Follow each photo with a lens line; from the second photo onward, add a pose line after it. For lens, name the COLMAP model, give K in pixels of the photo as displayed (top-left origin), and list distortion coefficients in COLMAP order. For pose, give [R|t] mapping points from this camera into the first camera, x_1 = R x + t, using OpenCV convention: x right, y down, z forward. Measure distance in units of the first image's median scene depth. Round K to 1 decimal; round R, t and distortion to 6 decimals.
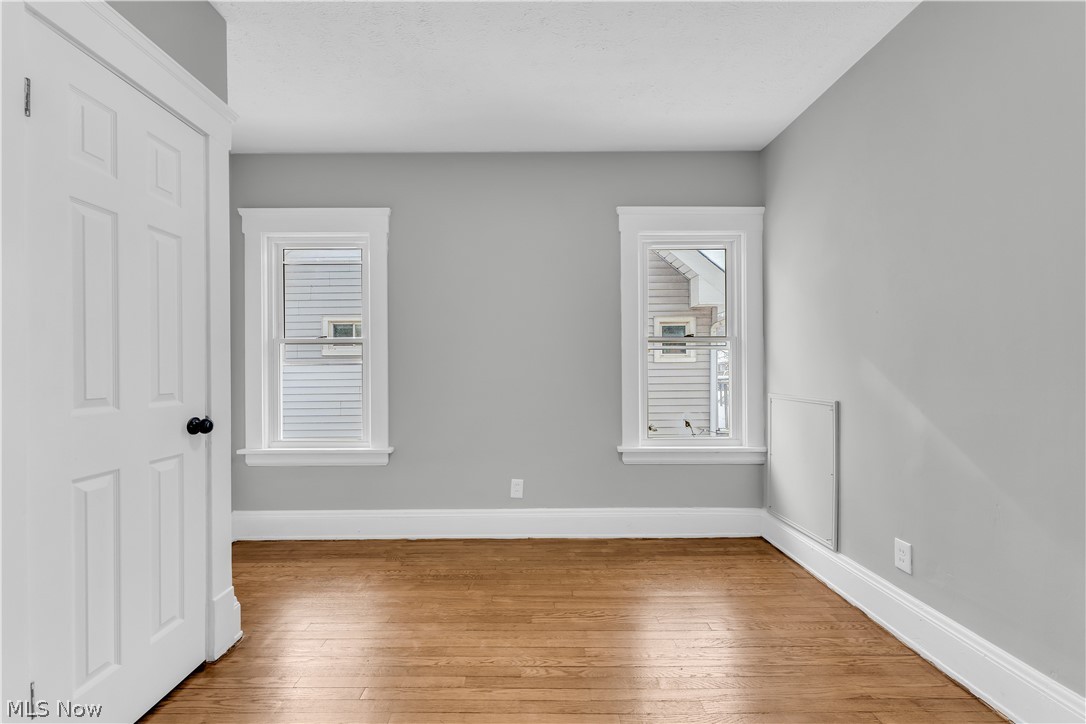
lens RADIAL K [[442.2, 0, 538.0], [0, 442.2, 363.4], [0, 0, 1]] dist [0.002809, -0.000674]
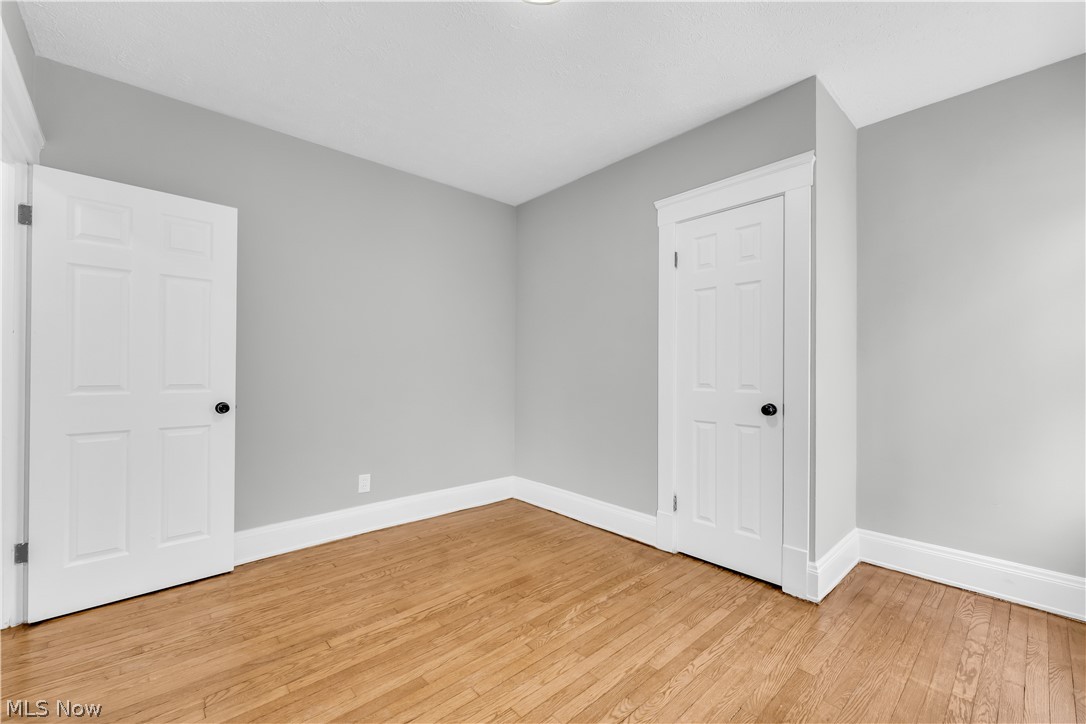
lens RADIAL K [[442.2, 0, 540.6], [0, 442.2, 365.2], [0, 0, 1]] dist [0.002809, -0.000674]
pose [[-0.741703, 0.001424, -0.670727, 0.746500], [0.008074, 0.999944, -0.006805, 0.002368], [0.670680, -0.010463, -0.741673, 1.622475]]
